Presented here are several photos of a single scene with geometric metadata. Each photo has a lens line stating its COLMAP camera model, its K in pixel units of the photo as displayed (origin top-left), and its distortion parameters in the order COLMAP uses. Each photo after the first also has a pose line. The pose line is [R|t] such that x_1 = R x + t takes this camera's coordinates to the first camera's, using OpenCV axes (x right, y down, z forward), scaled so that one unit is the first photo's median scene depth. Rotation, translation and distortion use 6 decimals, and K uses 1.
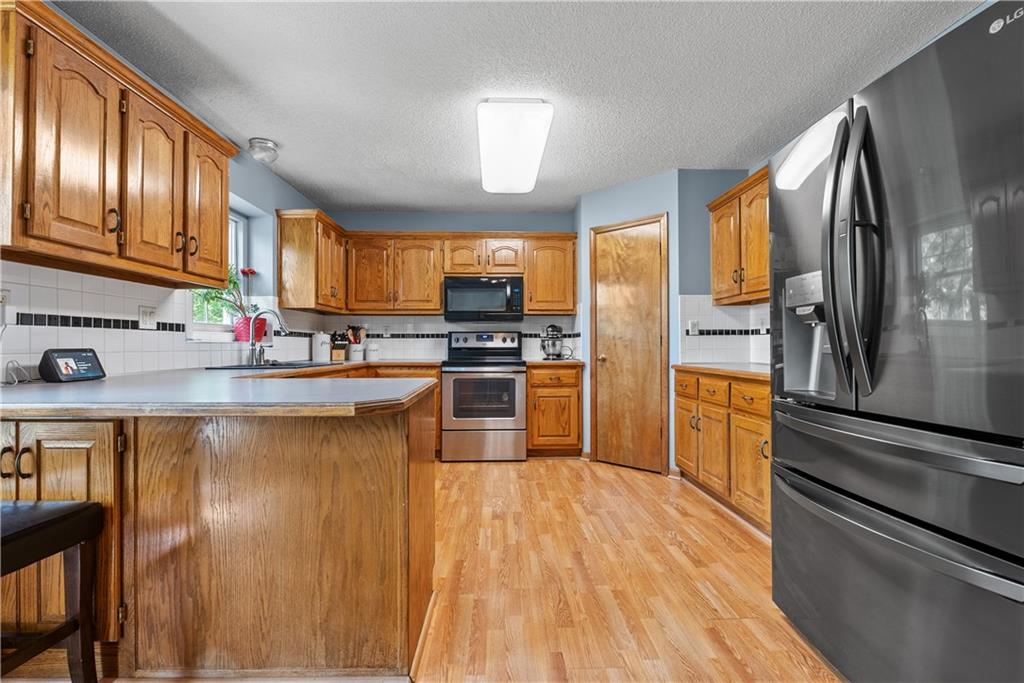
lens RADIAL K [[453.0, 0, 506.2], [0, 453.0, 340.0], [0, 0, 1]] dist [-0.011657, 0.001637]
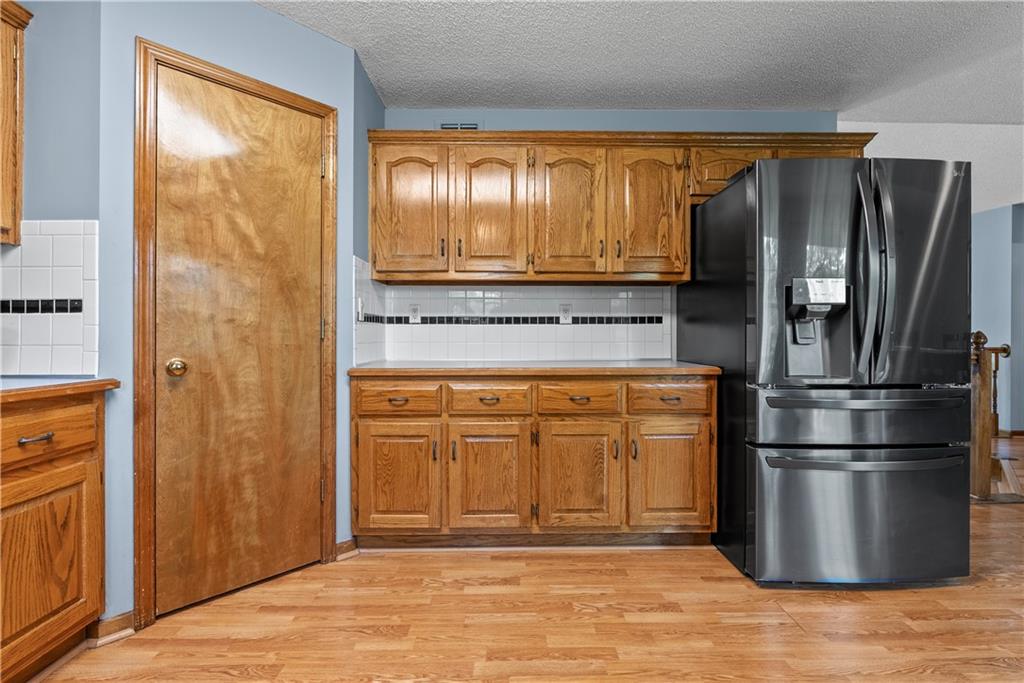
lens RADIAL K [[453.0, 0, 511.6], [0, 453.0, 340.7], [0, 0, 1]] dist [-0.011657, 0.001637]
pose [[0.009691, -0.001826, 0.999951, -0.246387], [-0.013484, 0.999907, 0.001957, 0.013143], [-0.999862, -0.013502, 0.009665, 0.830793]]
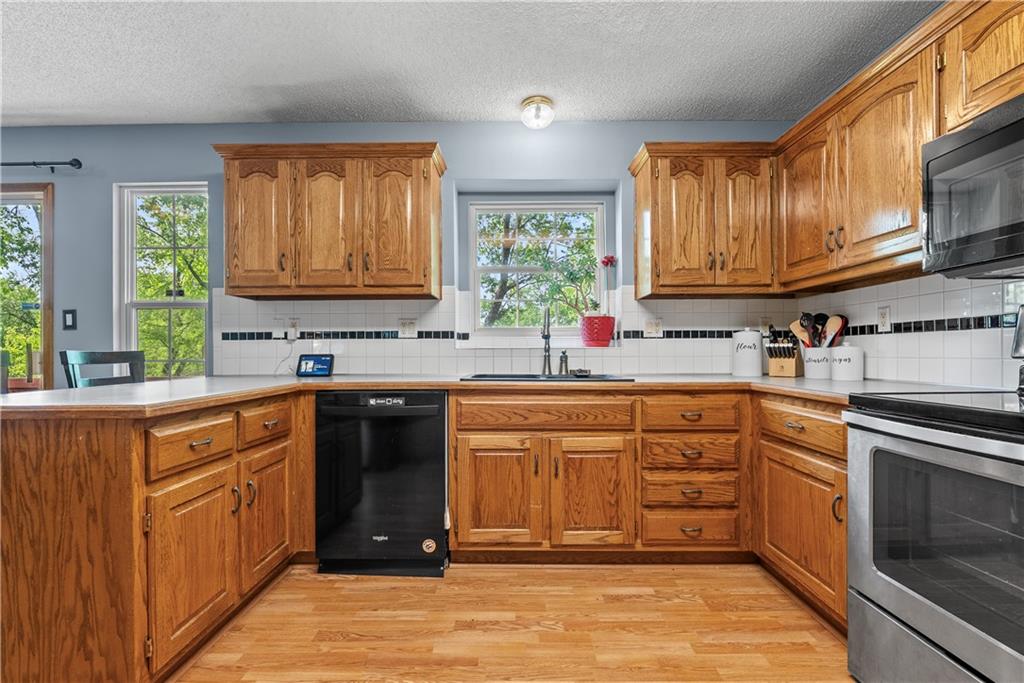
lens RADIAL K [[453.0, 0, 506.3], [0, 453.0, 351.7], [0, 0, 1]] dist [-0.011657, 0.001637]
pose [[-0.016792, -0.000372, -0.999859, 0.269171], [0.015739, 0.999876, -0.000636, 0.011902], [0.999735, -0.015748, -0.016784, 0.906073]]
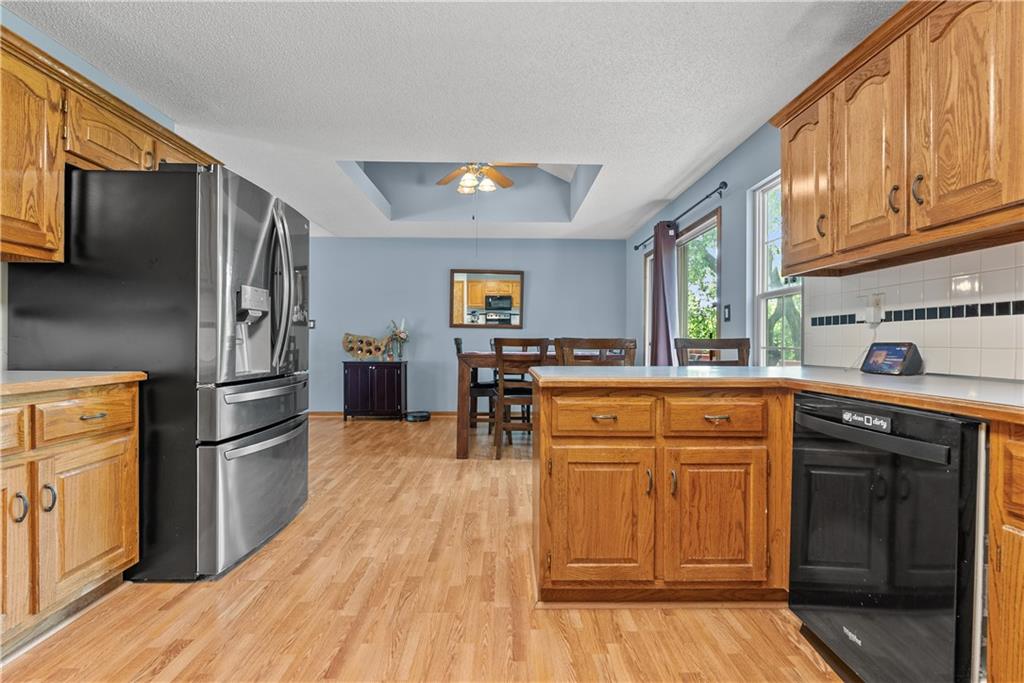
lens RADIAL K [[453.0, 0, 516.4], [0, 453.0, 340.5], [0, 0, 1]] dist [-0.011657, 0.001637]
pose [[-0.999951, -0.001501, -0.009809, -0.061239], [-0.001374, 0.999915, -0.012934, 0.015926], [0.009828, -0.012920, -0.999868, 1.108670]]
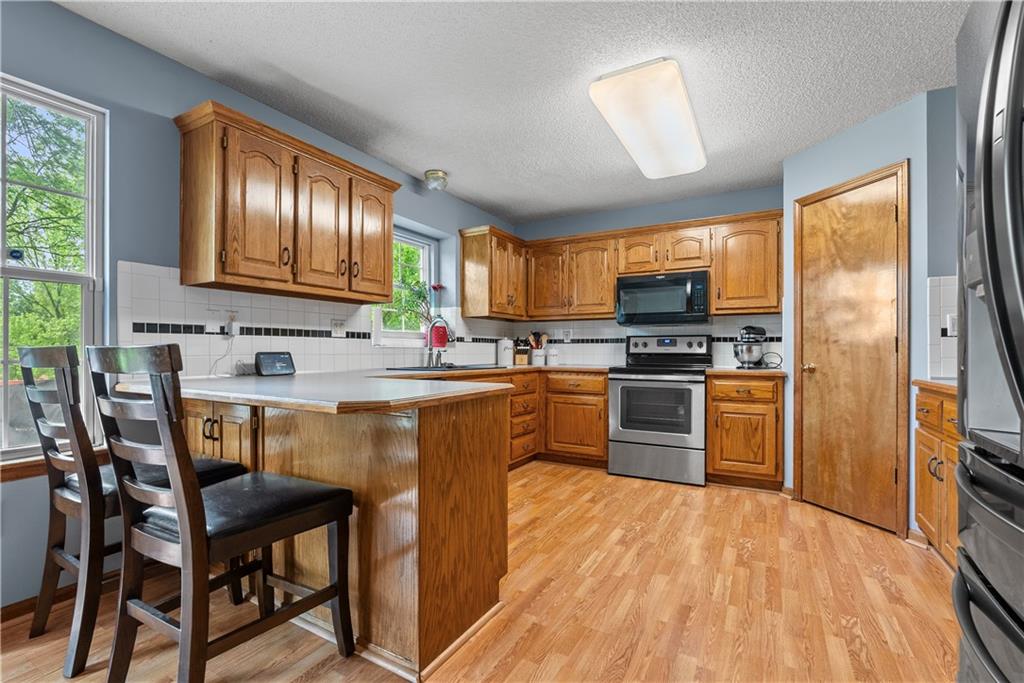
lens RADIAL K [[453.0, 0, 506.9], [0, 453.0, 349.8], [0, 0, 1]] dist [-0.011657, 0.001637]
pose [[0.855284, 0.002340, -0.518154, 0.204197], [0.002802, 0.999954, 0.009142, 0.001080], [0.518152, -0.009271, 0.855239, 0.100277]]
